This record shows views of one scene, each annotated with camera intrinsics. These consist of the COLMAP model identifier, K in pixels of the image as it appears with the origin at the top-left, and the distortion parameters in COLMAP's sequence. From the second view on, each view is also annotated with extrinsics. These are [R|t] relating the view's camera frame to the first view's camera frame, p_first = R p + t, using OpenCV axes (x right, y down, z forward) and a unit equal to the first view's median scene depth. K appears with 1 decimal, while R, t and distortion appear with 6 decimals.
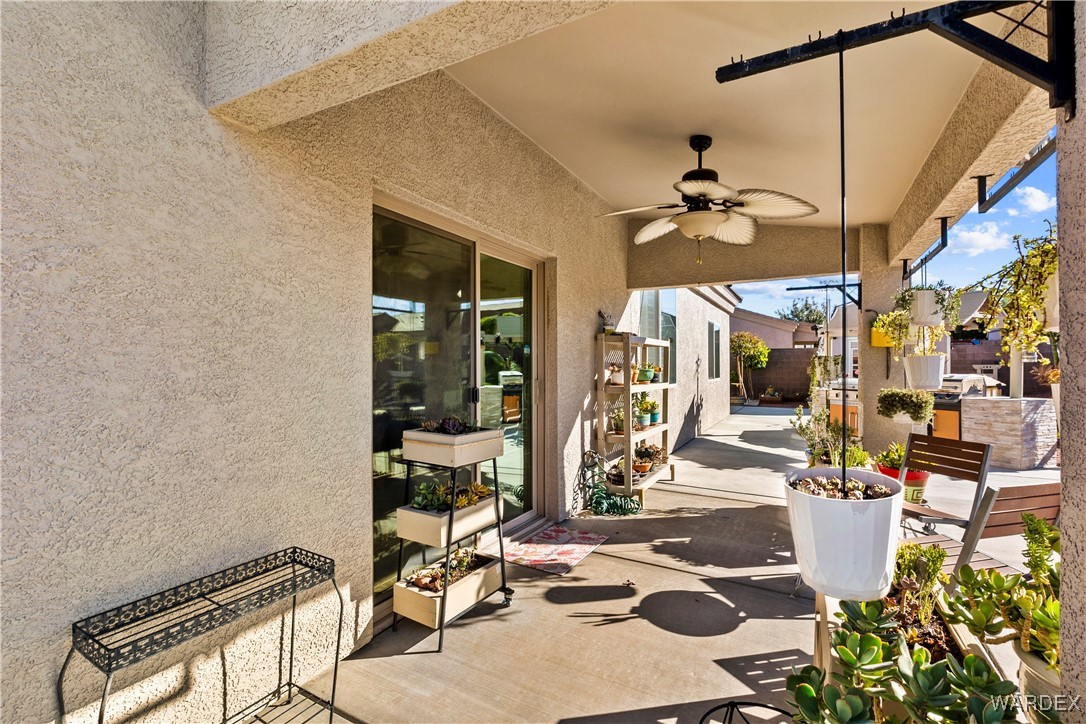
lens RADIAL K [[495.6, 0, 542.6], [0, 495.6, 363.4], [0, 0, 1]] dist [-0.000581, -0.000004]
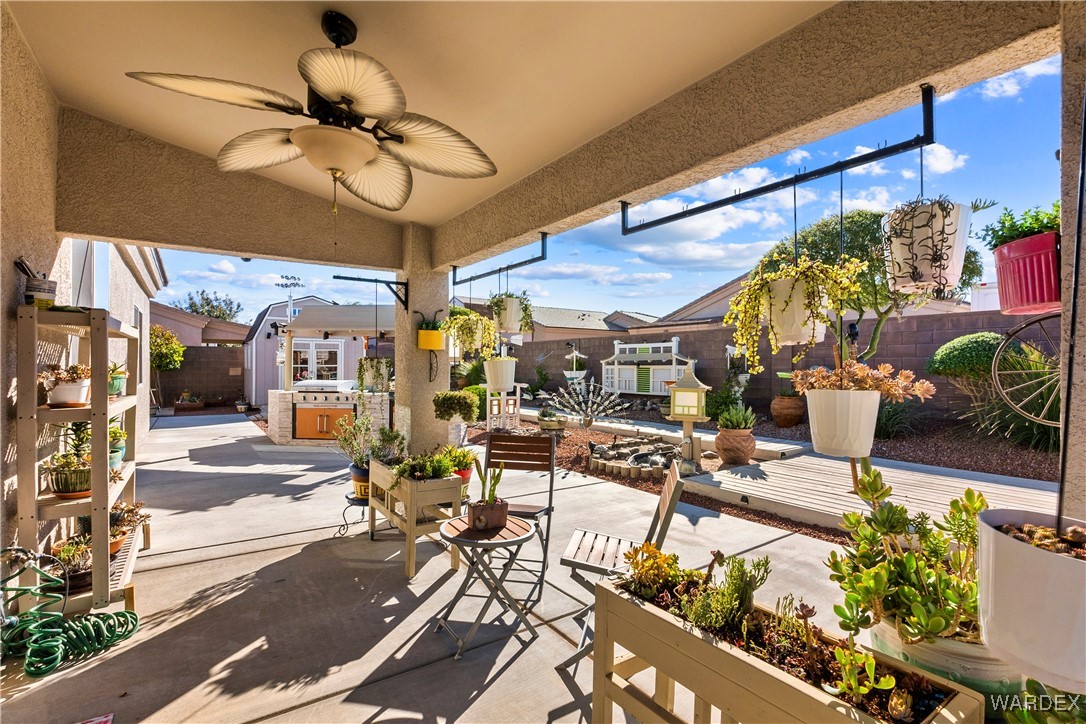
lens RADIAL K [[495.6, 0, 537.4], [0, 495.6, 365.6], [0, 0, 1]] dist [-0.000581, -0.000004]
pose [[0.448287, 0.001937, 0.893888, -0.103518], [-0.006780, 0.999976, 0.001233, -0.004640], [-0.893864, -0.006613, 0.448289, 0.335493]]
